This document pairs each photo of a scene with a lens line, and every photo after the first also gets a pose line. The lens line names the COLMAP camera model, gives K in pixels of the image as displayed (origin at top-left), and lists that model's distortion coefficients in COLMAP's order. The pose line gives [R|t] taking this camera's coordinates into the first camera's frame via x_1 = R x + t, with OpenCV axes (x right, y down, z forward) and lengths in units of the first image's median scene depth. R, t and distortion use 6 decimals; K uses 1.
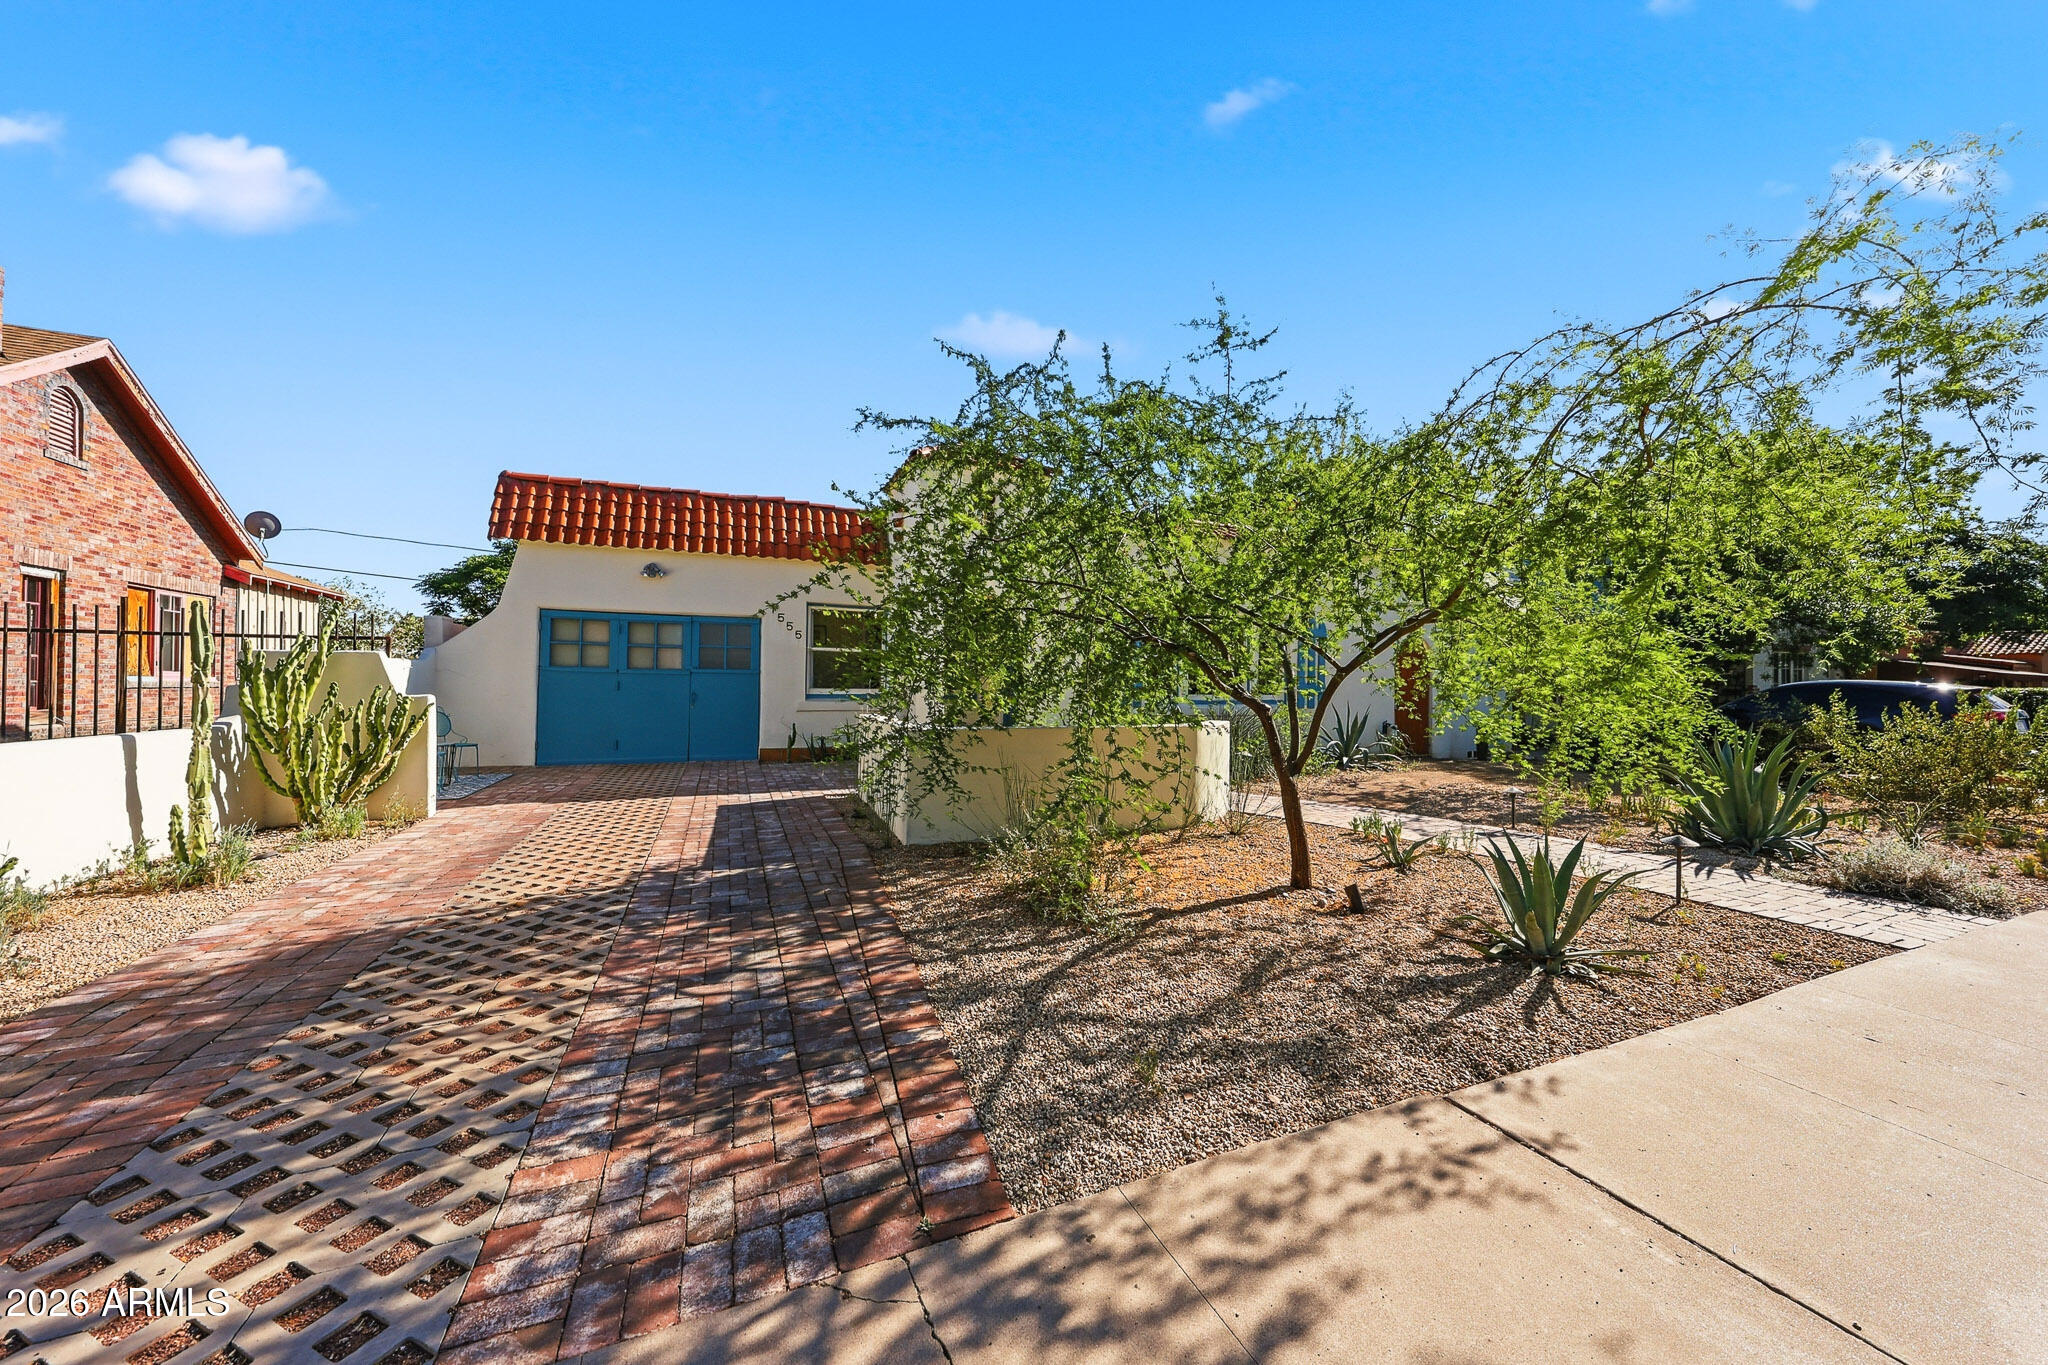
lens RADIAL K [[746.6, 0, 1048.7], [0, 746.6, 683.2], [0, 0, 1]] dist [0.000680, 0.000197]
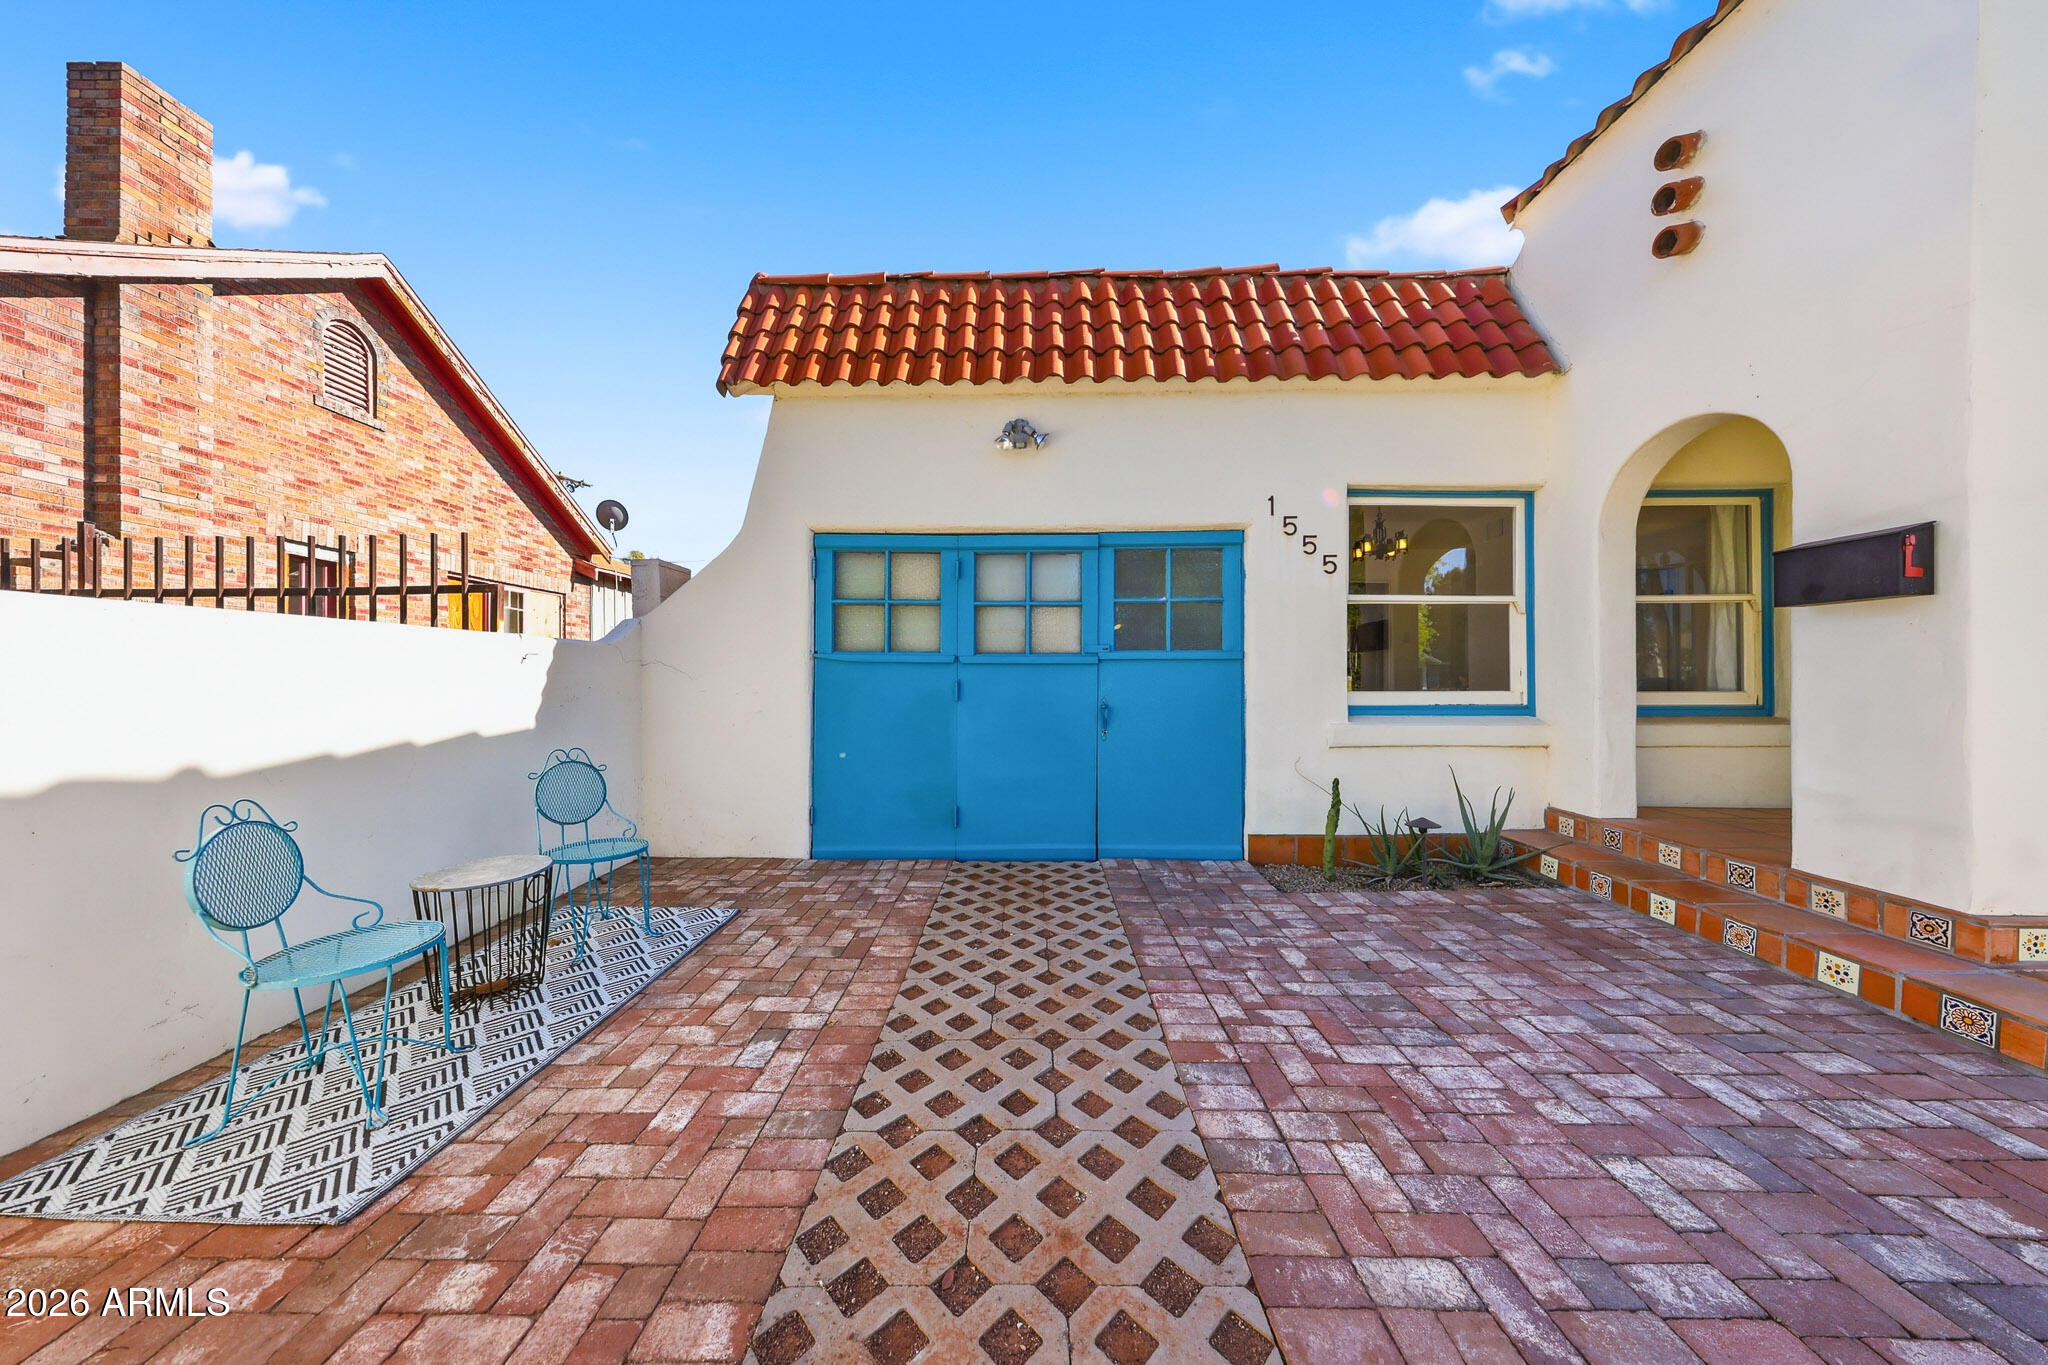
lens RADIAL K [[603.2, 0, 1024.3], [0, 603.2, 687.2], [0, 0, 1]] dist [0.002309, 0.000031]
pose [[0.919781, -0.009136, -0.392326, -0.381499], [0.013611, 0.999870, 0.008626, -0.001232], [0.392196, -0.013275, 0.919786, 0.655364]]
